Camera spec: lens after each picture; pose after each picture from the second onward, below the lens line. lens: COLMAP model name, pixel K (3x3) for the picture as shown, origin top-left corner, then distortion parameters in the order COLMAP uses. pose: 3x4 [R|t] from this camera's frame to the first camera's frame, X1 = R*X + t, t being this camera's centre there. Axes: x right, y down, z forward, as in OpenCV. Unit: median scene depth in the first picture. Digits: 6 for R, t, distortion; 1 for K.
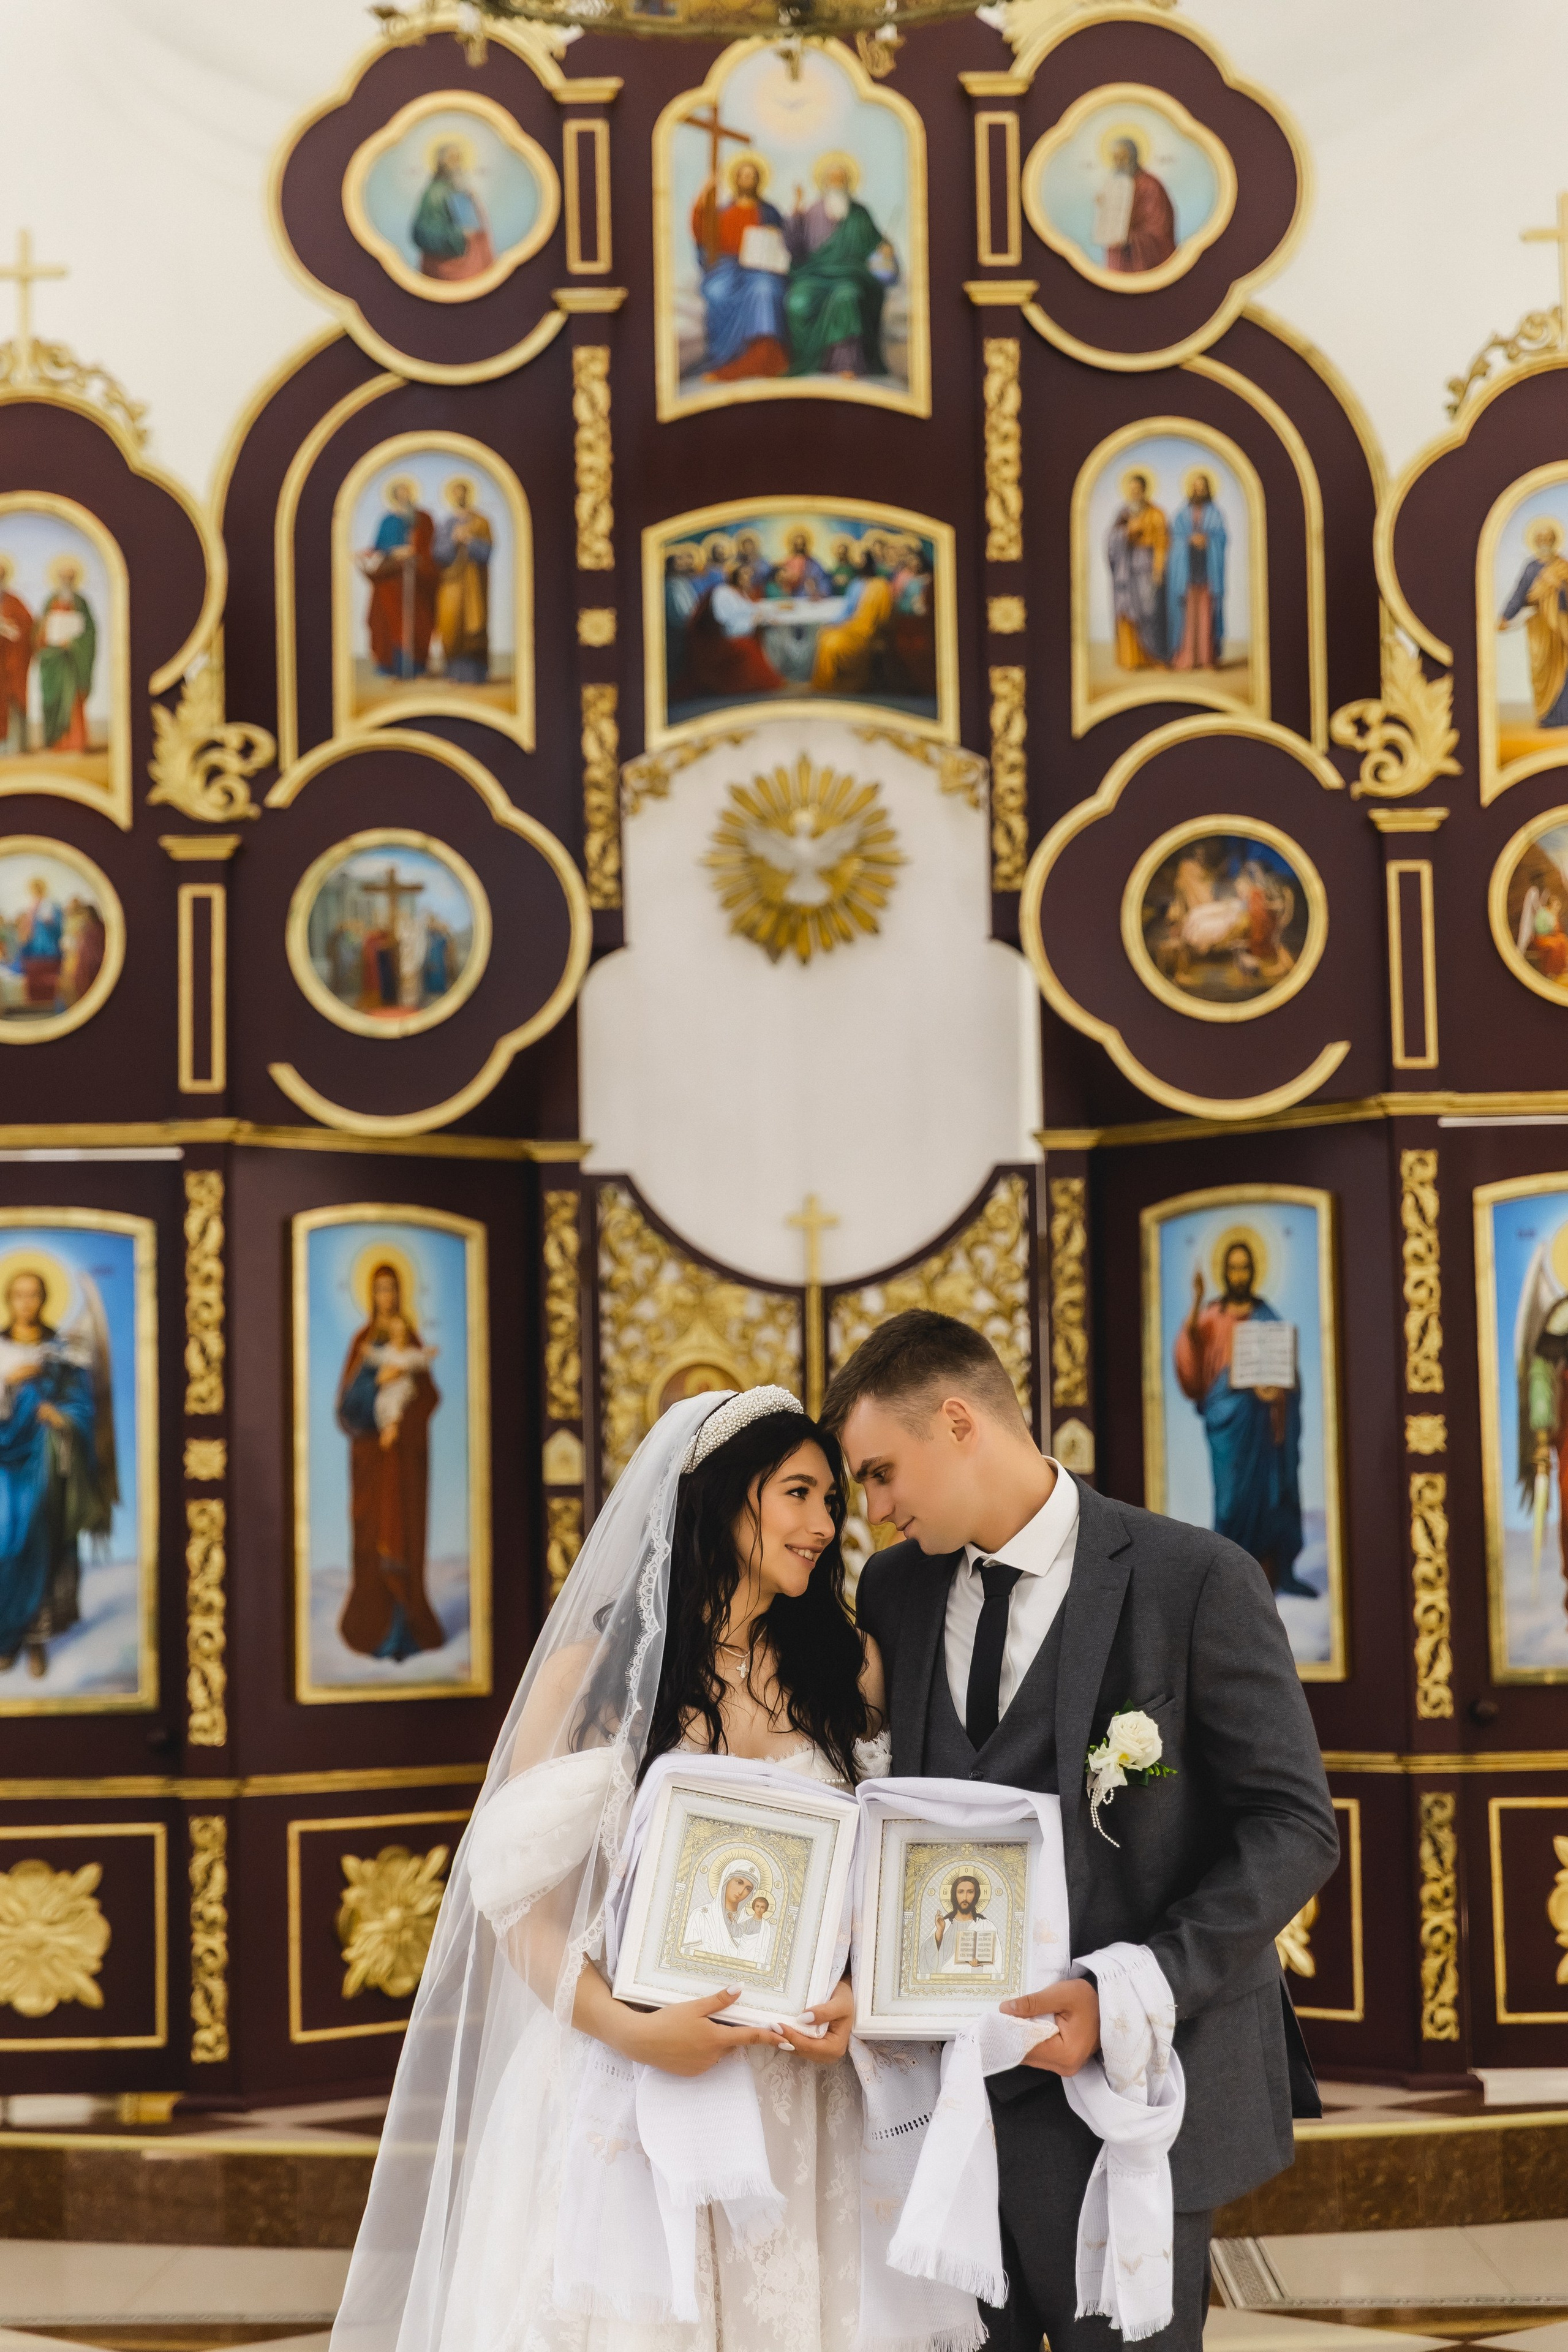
lens RADIAL K [[4587.8, 0, 784.0], [0, 4587.8, 1176.0], [0, 0, 1]] dist [0.007794, 0.065307]
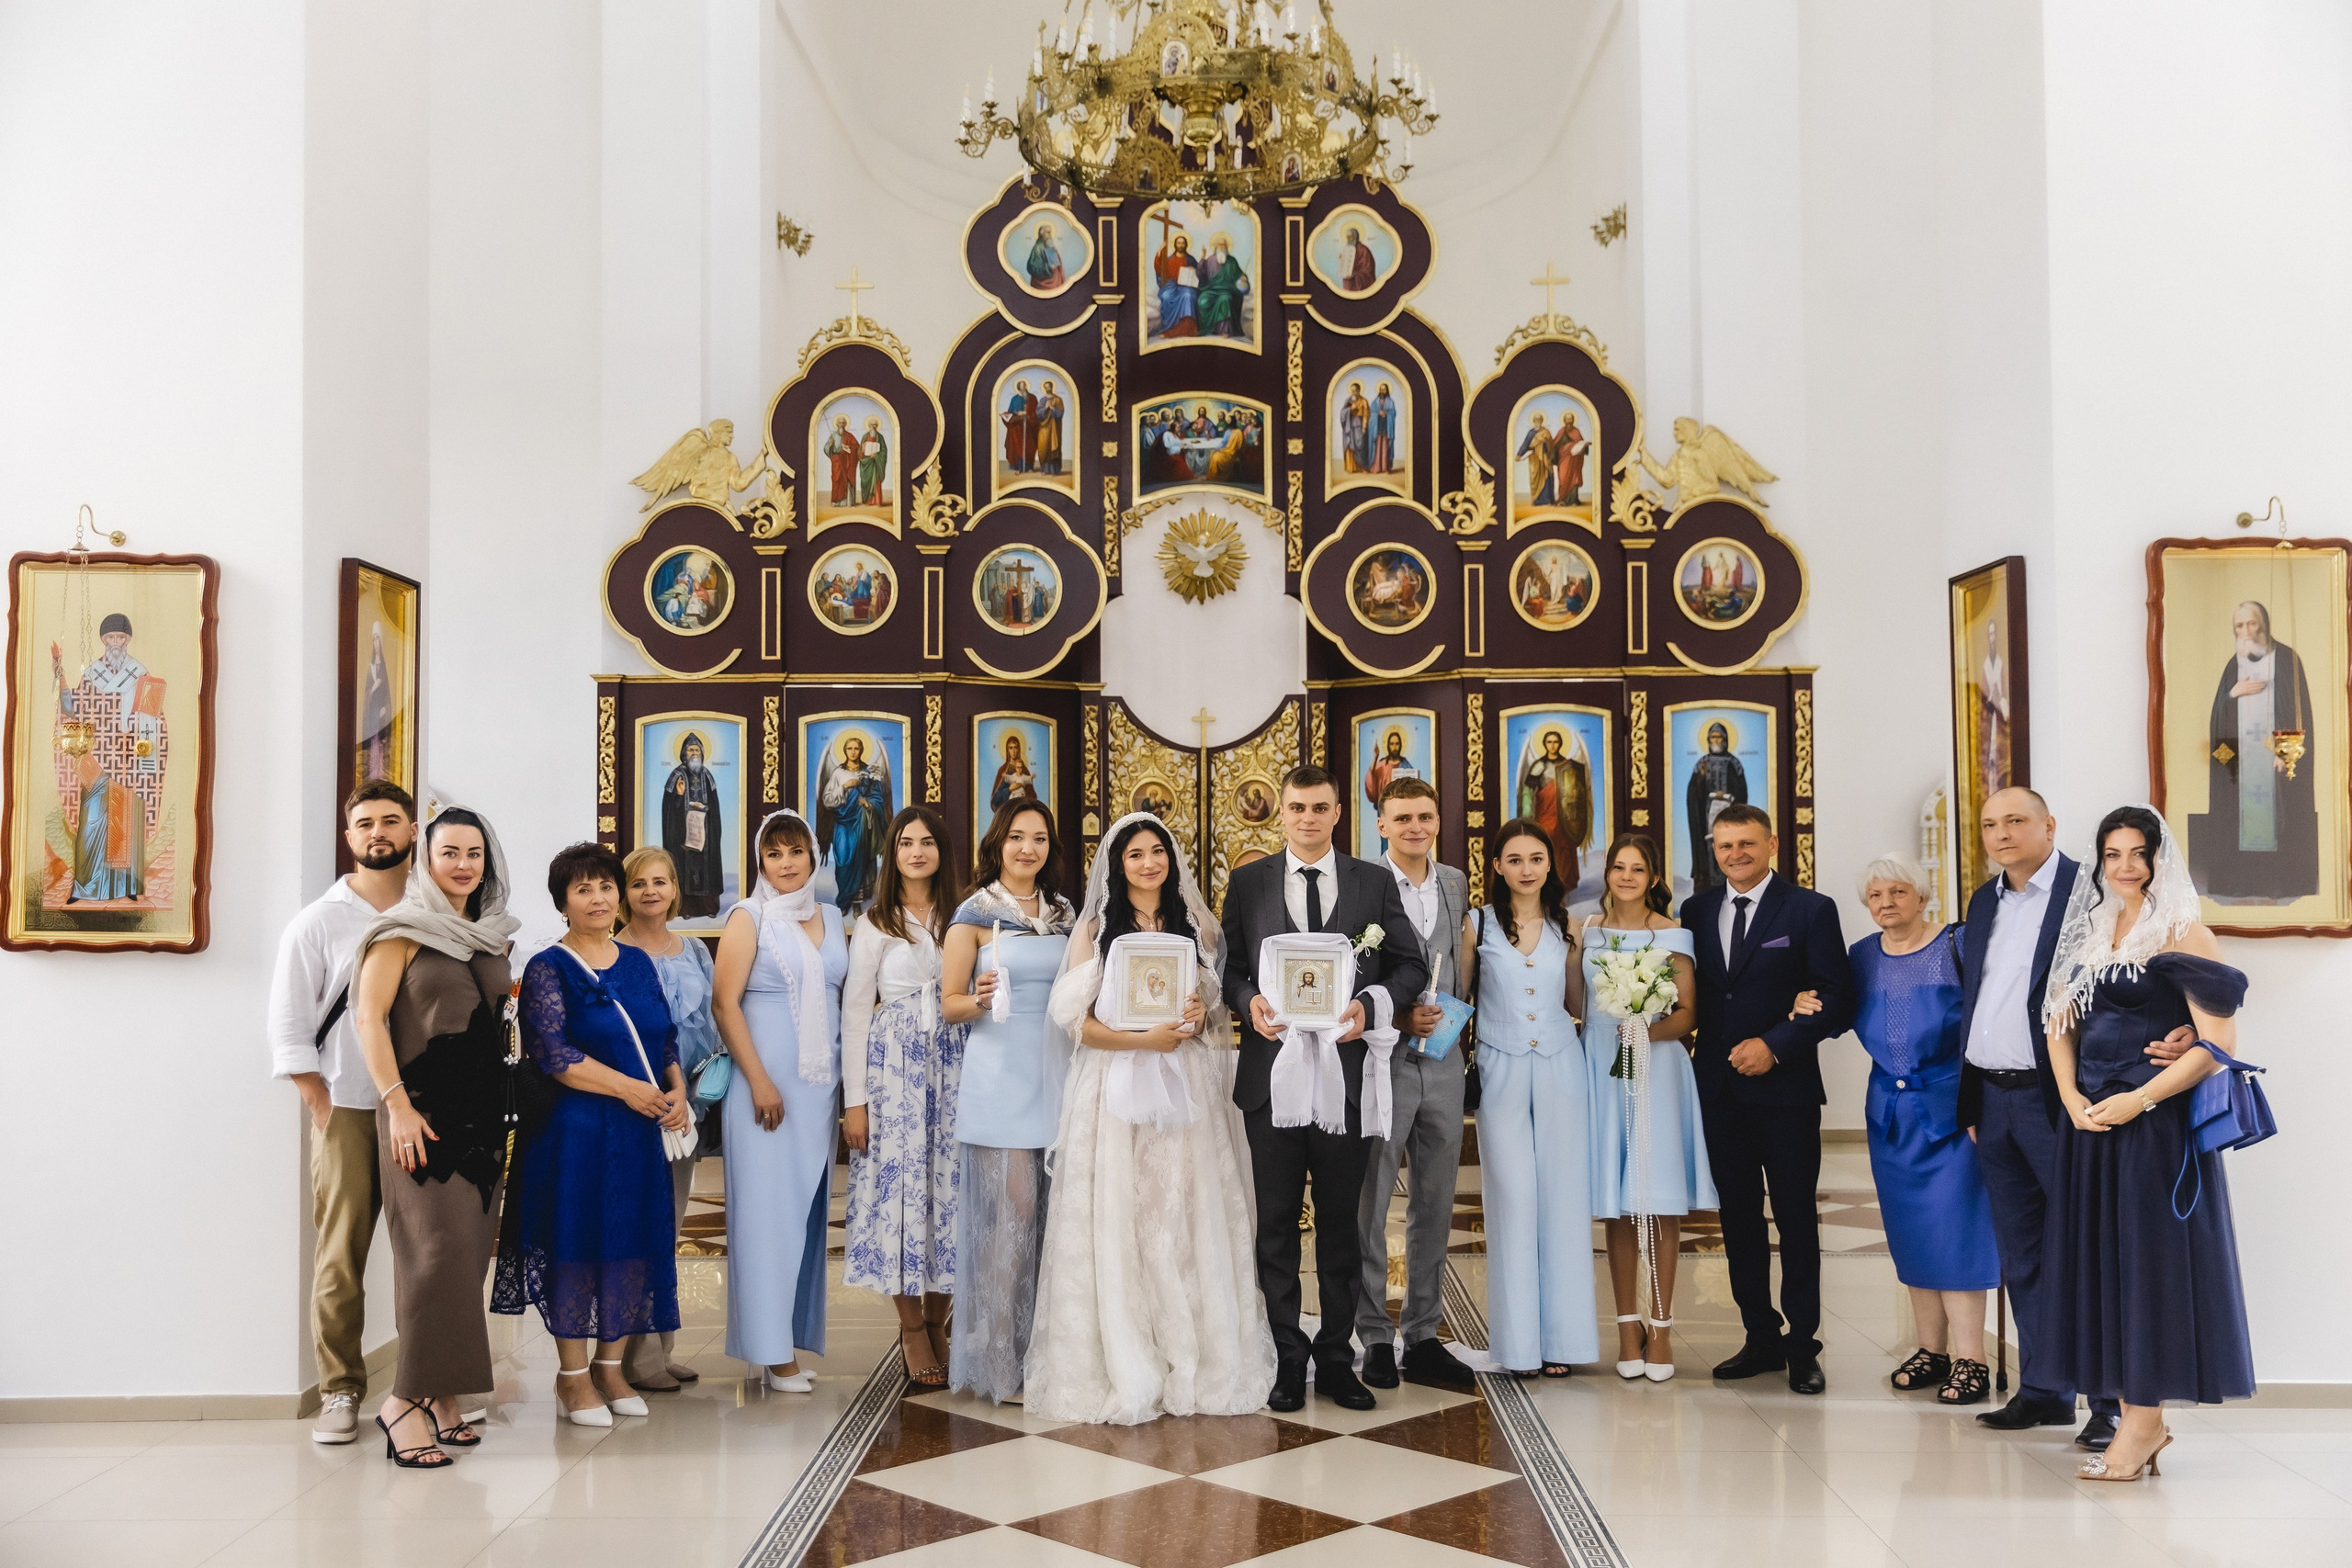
lens RADIAL K [[2349.5, 0, 1209.0], [0, 2349.5, 784.8], [0, 0, 1]] dist [0.043528, -0.007209]
pose [[0.999704, 0.014140, 0.019775, -0.013360], [-0.015074, 0.998738, 0.047898, -0.013315], [-0.019073, -0.048182, 0.998656, -0.141412]]
